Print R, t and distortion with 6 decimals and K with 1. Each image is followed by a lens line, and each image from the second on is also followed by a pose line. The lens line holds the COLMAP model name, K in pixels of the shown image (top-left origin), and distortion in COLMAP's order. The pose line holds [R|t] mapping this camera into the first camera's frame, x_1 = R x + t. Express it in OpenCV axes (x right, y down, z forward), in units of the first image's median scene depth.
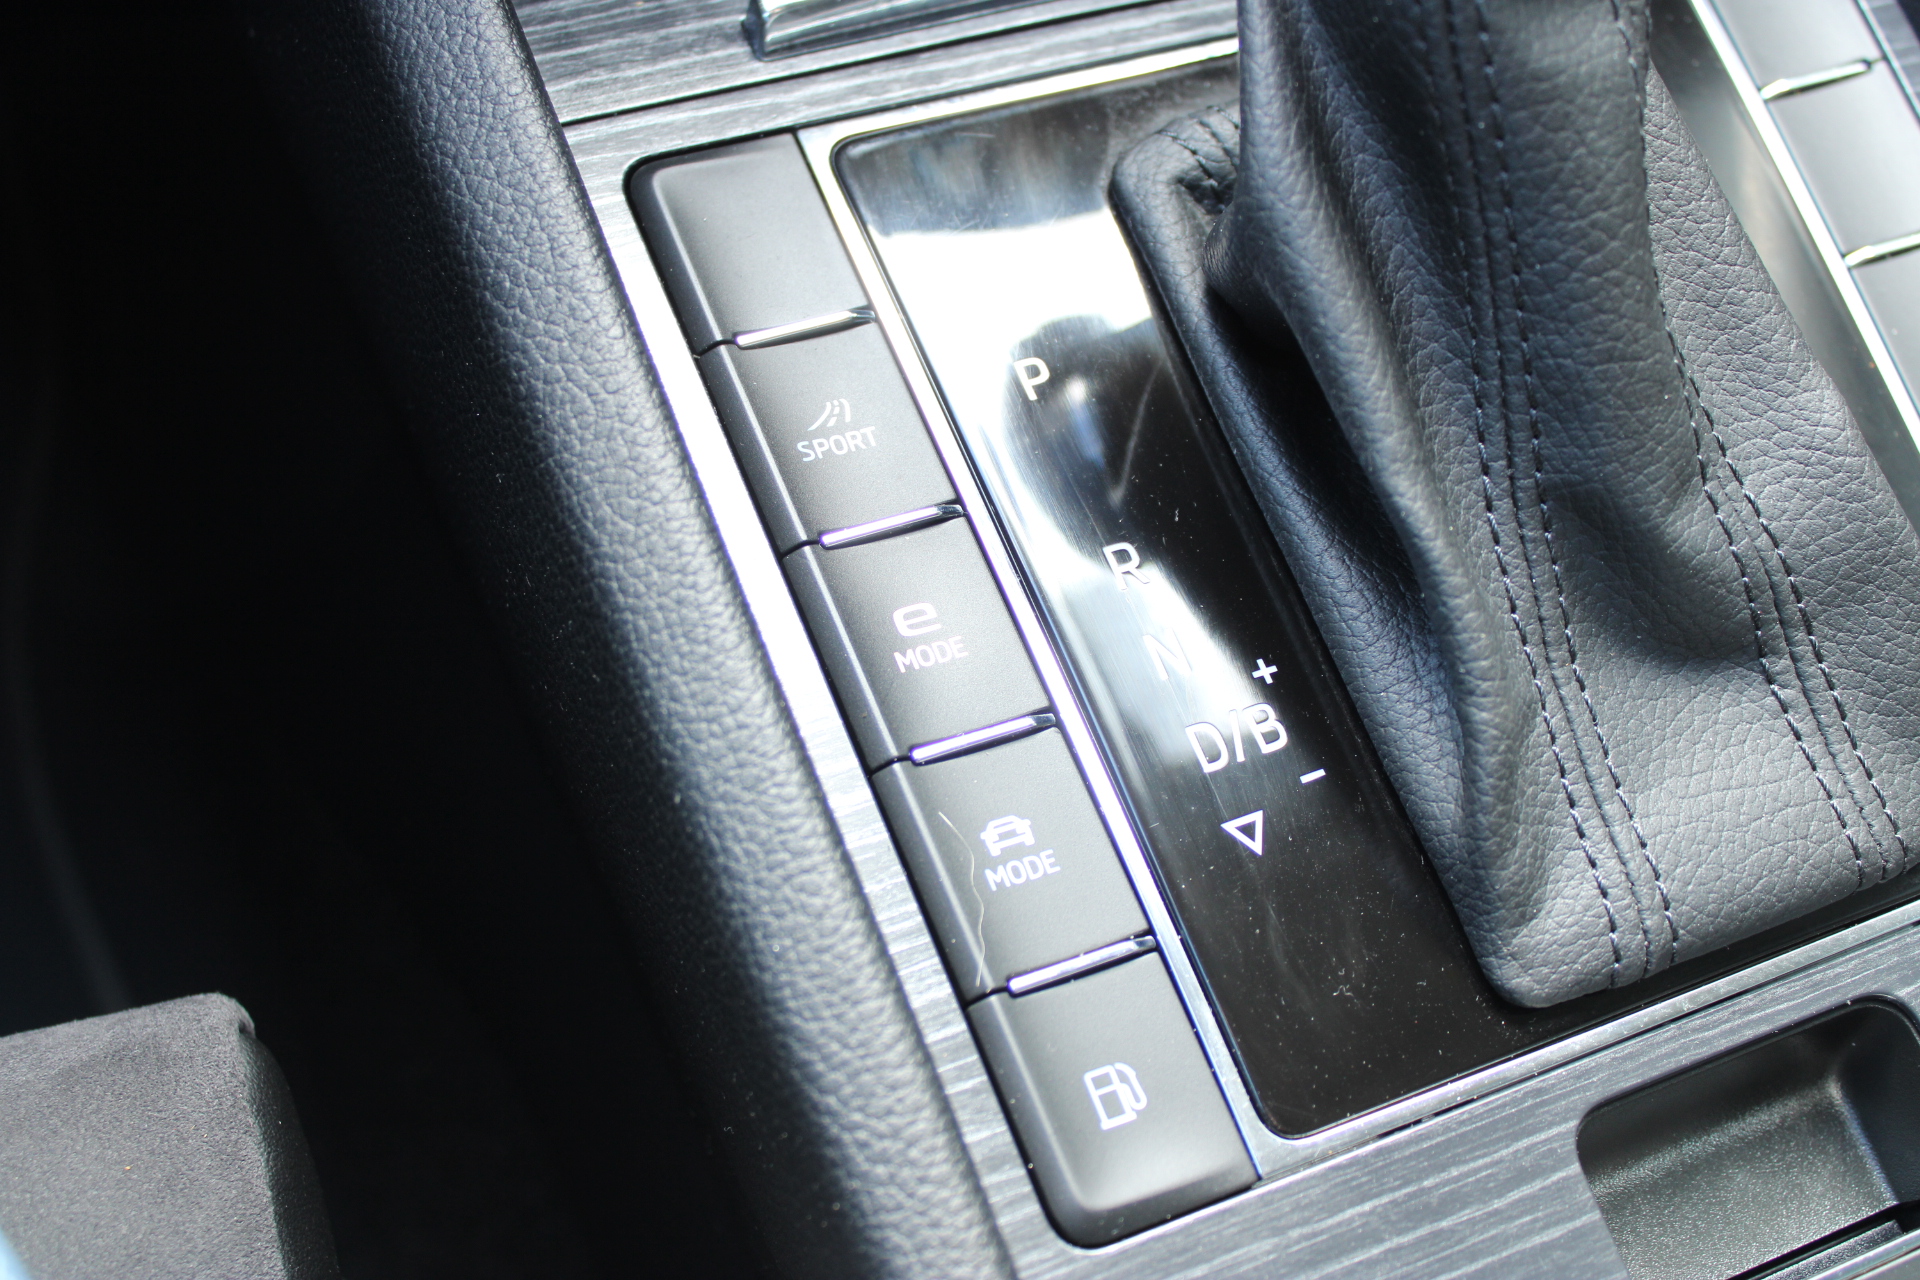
lens RADIAL K [[2554.9, 0, 950.7], [0, 2554.9, 654.4], [0, 0, 1]] dist [-0.048646, 0.000000]
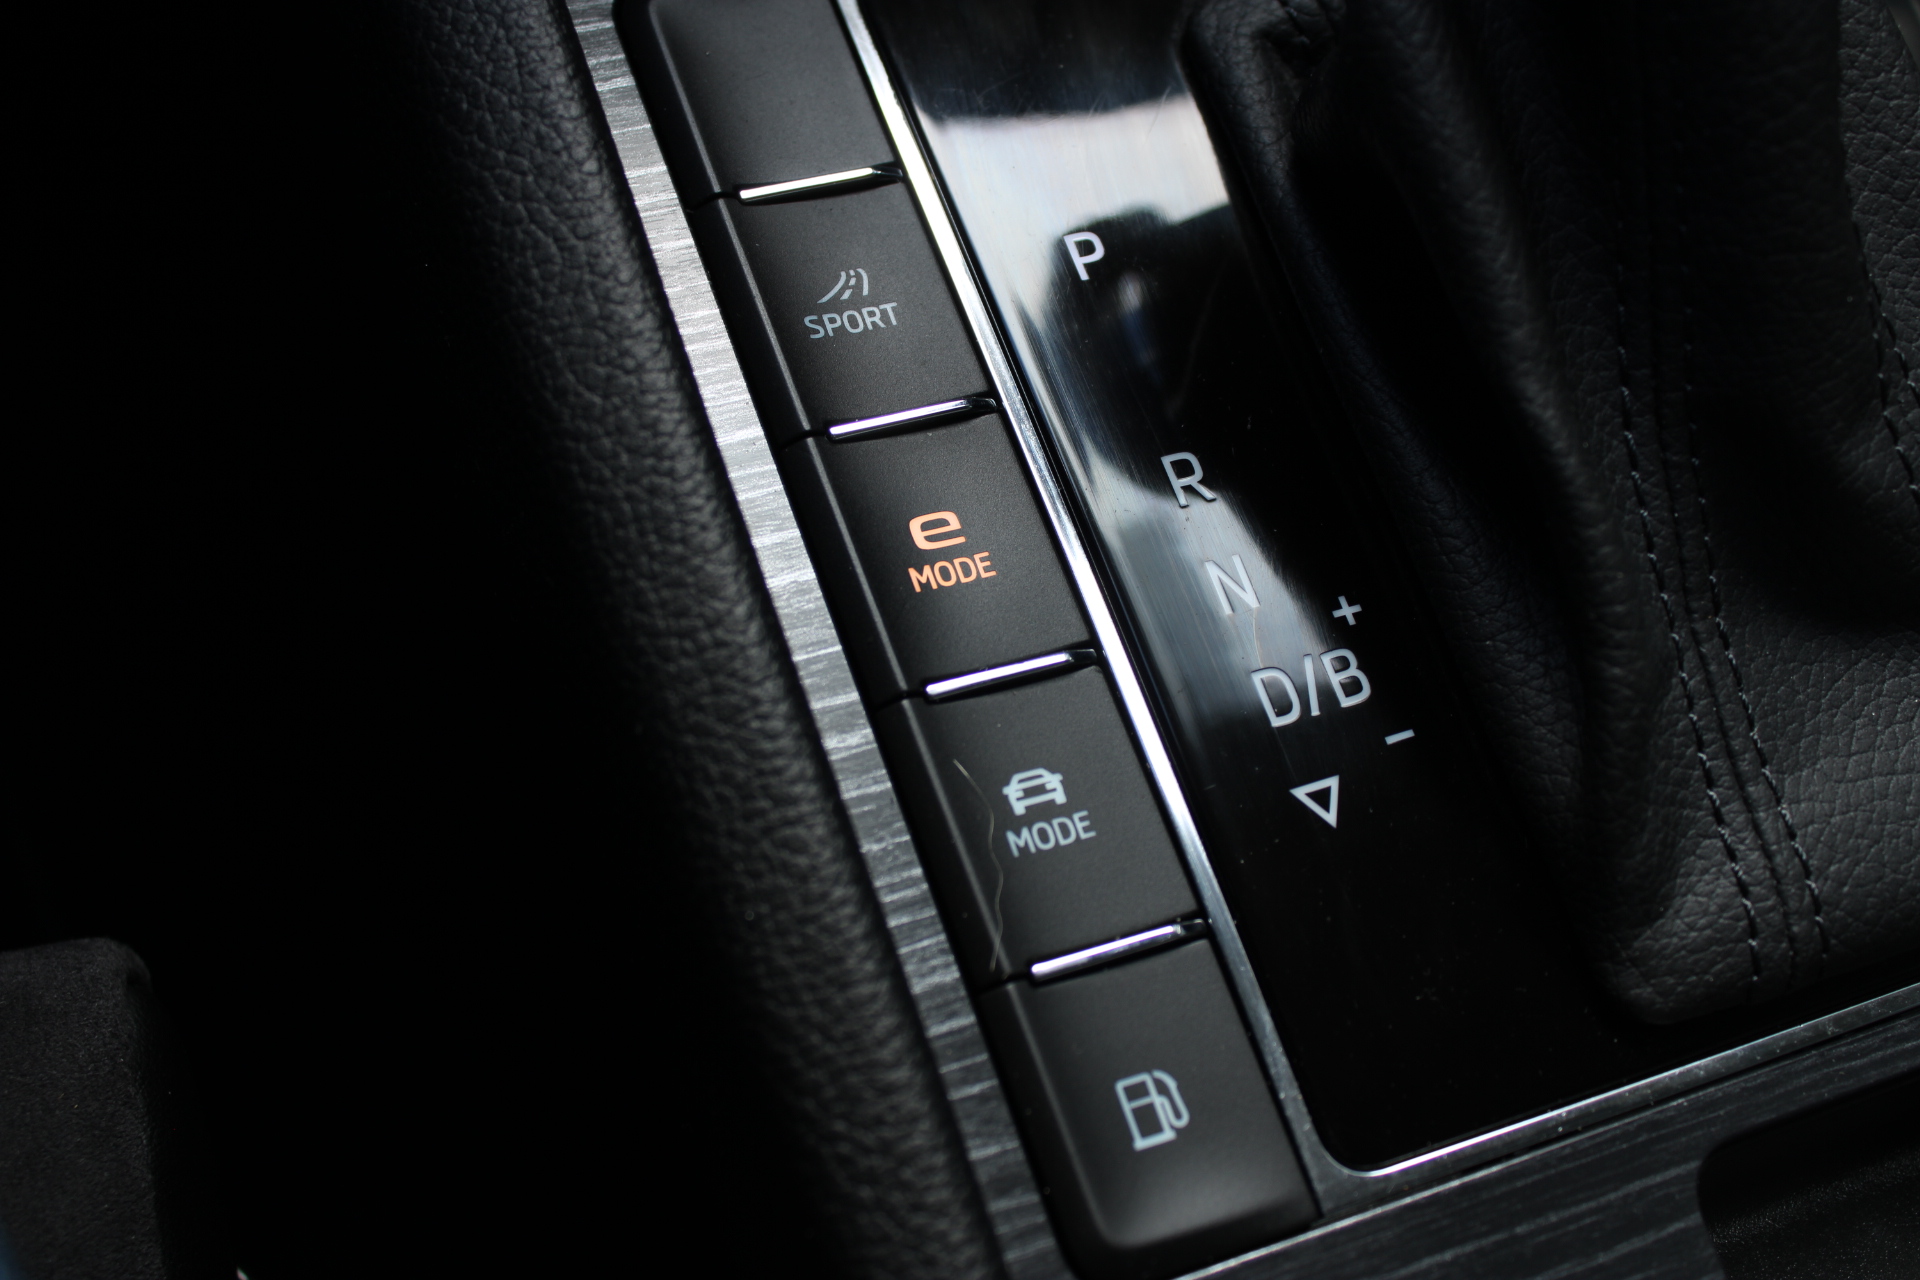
lens RADIAL K [[2554.9, 0, 969.3], [0, 2554.9, 630.6], [0, 0, 1]] dist [-0.048646, 0.000000]
pose [[0.999051, 0.043294, 0.004695, -0.005340], [-0.043306, 0.999059, 0.002428, 0.017344], [-0.004586, -0.002629, 0.999986, 0.166996]]
